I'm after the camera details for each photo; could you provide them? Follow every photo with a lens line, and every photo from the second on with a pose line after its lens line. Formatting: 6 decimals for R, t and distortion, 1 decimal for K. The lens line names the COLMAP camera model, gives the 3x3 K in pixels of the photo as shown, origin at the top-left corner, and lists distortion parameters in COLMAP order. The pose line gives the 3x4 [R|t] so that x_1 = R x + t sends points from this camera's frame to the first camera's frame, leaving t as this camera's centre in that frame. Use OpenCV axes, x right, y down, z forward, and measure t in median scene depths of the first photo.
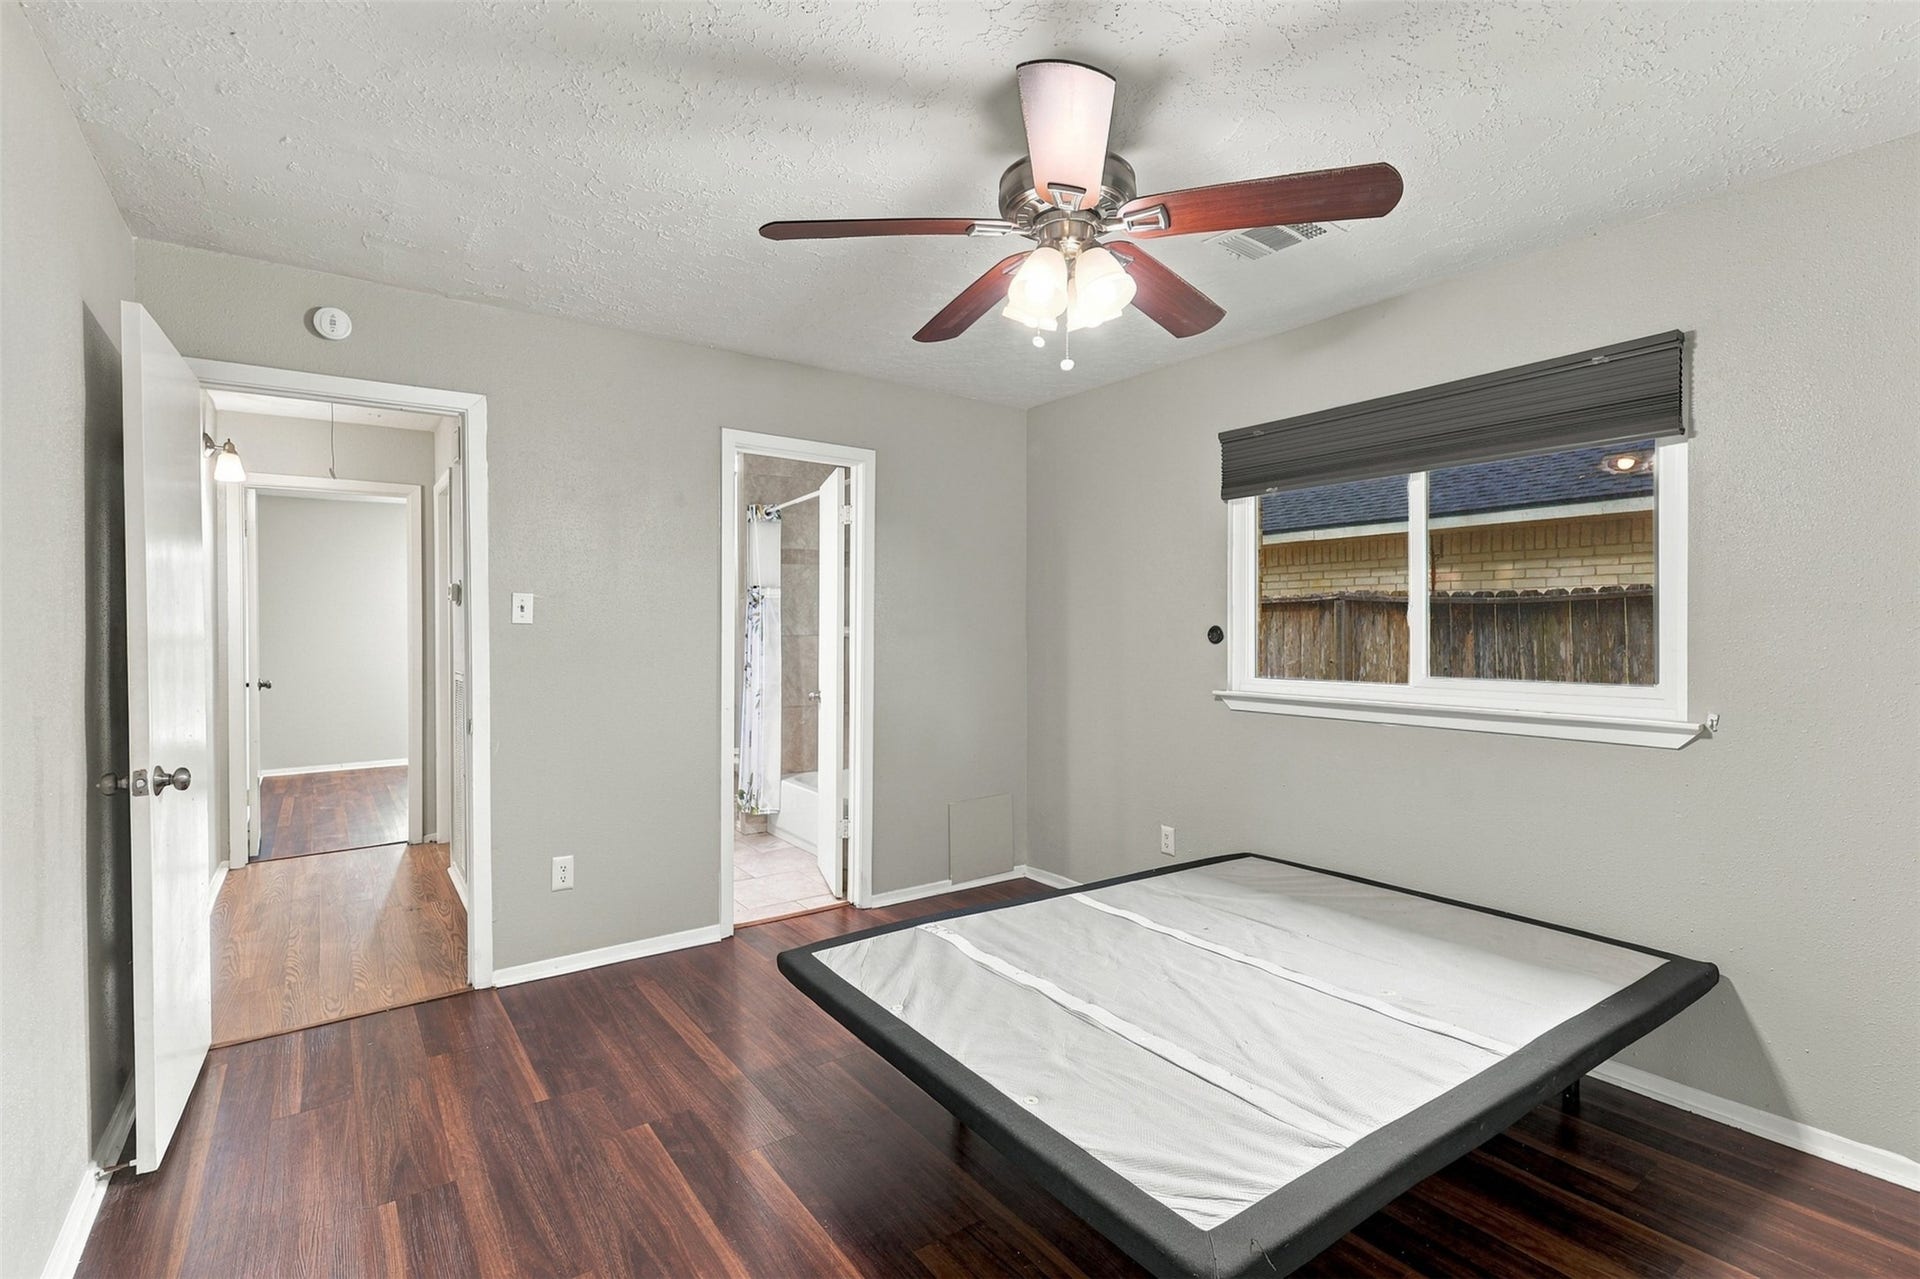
lens RADIAL K [[887.3, 0, 948.5], [0, 887.3, 631.1], [0, 0, 1]] dist [0.000178, 0.000549]
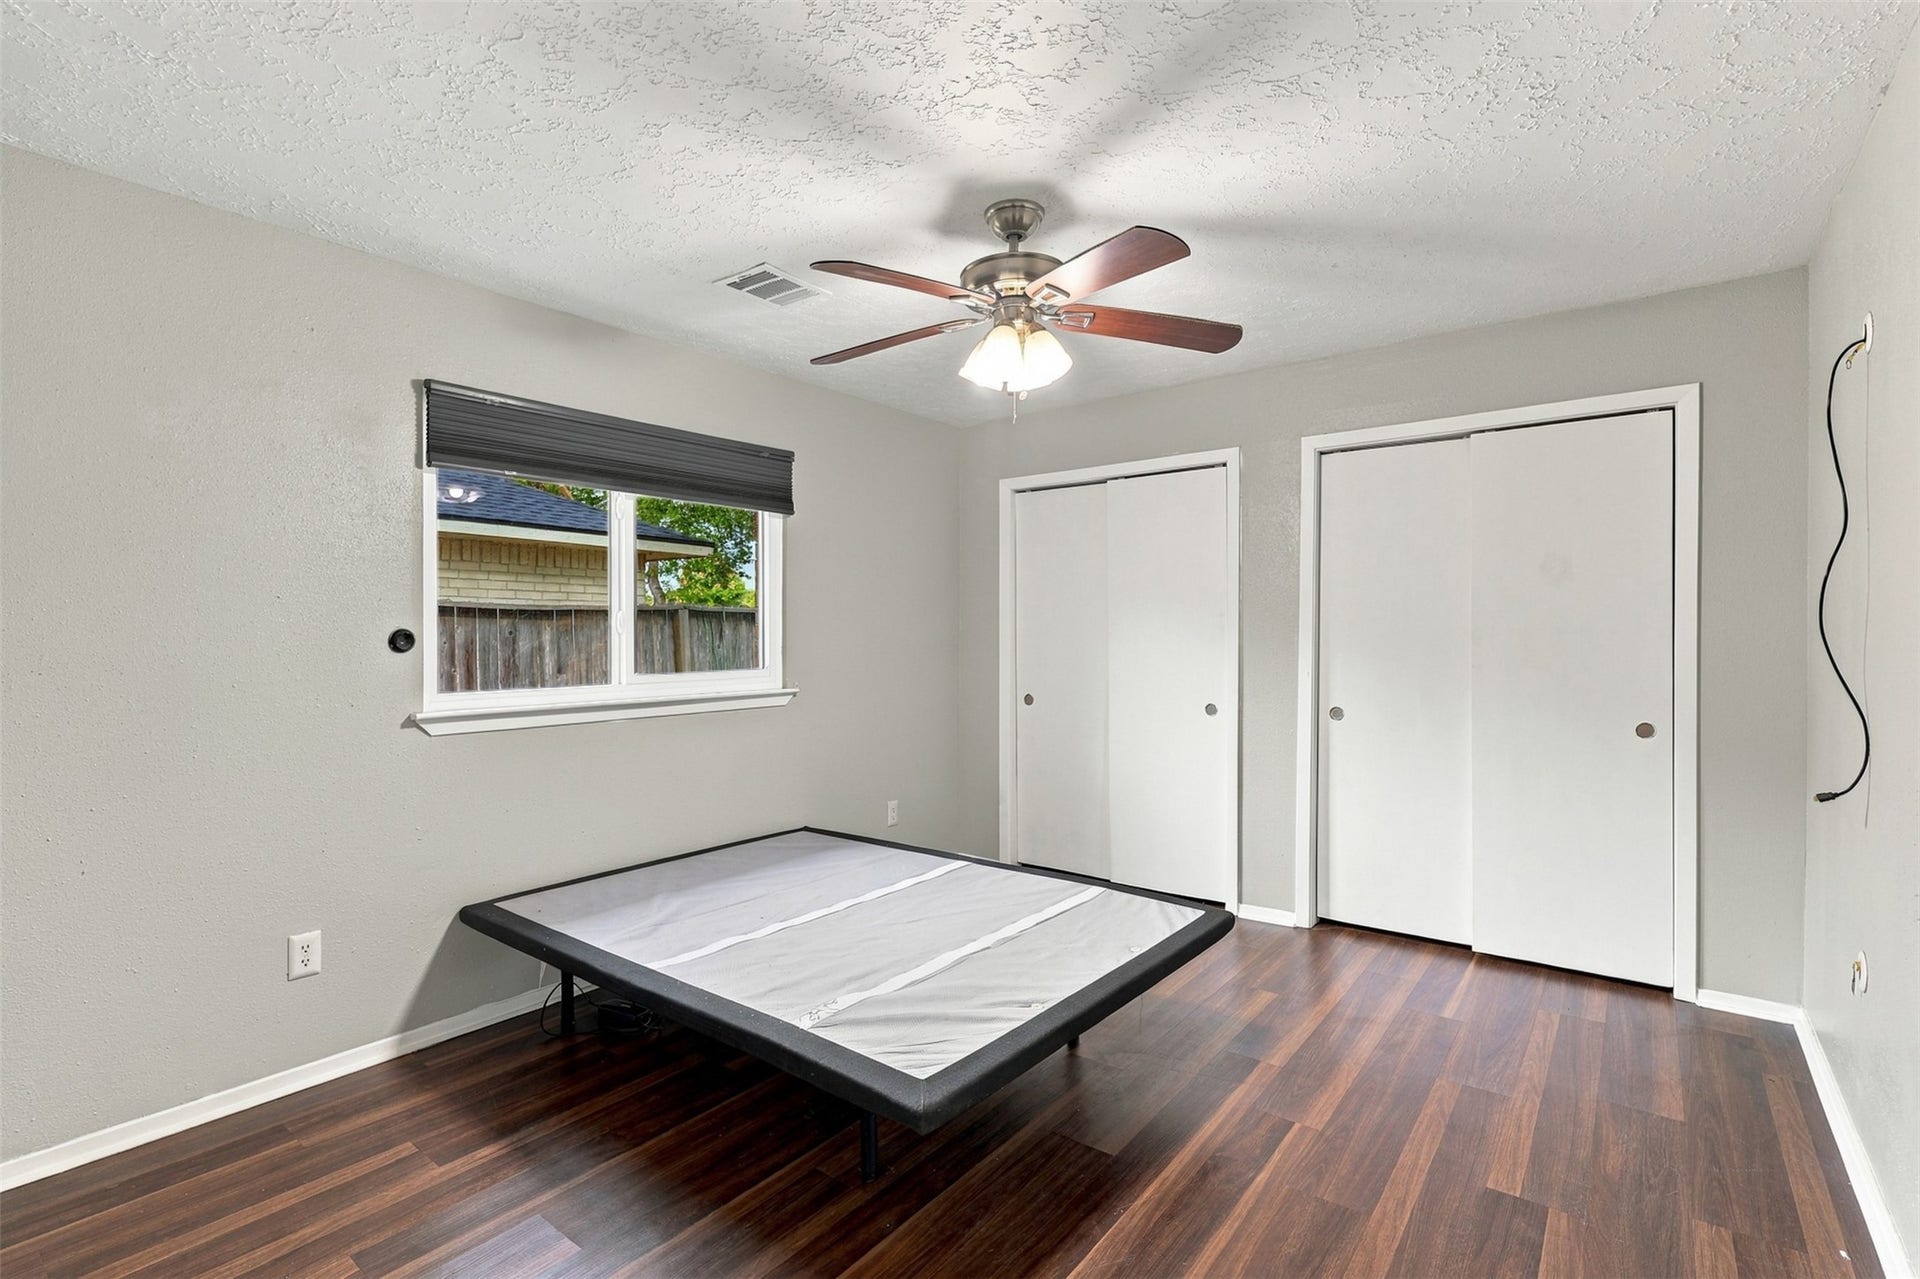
lens RADIAL K [[887.3, 0, 950.6], [0, 887.3, 641.1], [0, 0, 1]] dist [0.000178, 0.000549]
pose [[-0.276582, -0.005339, 0.960976, -0.697402], [0.009740, 0.999918, 0.008359, 0.001606], [-0.960941, 0.011672, -0.276507, 0.961265]]
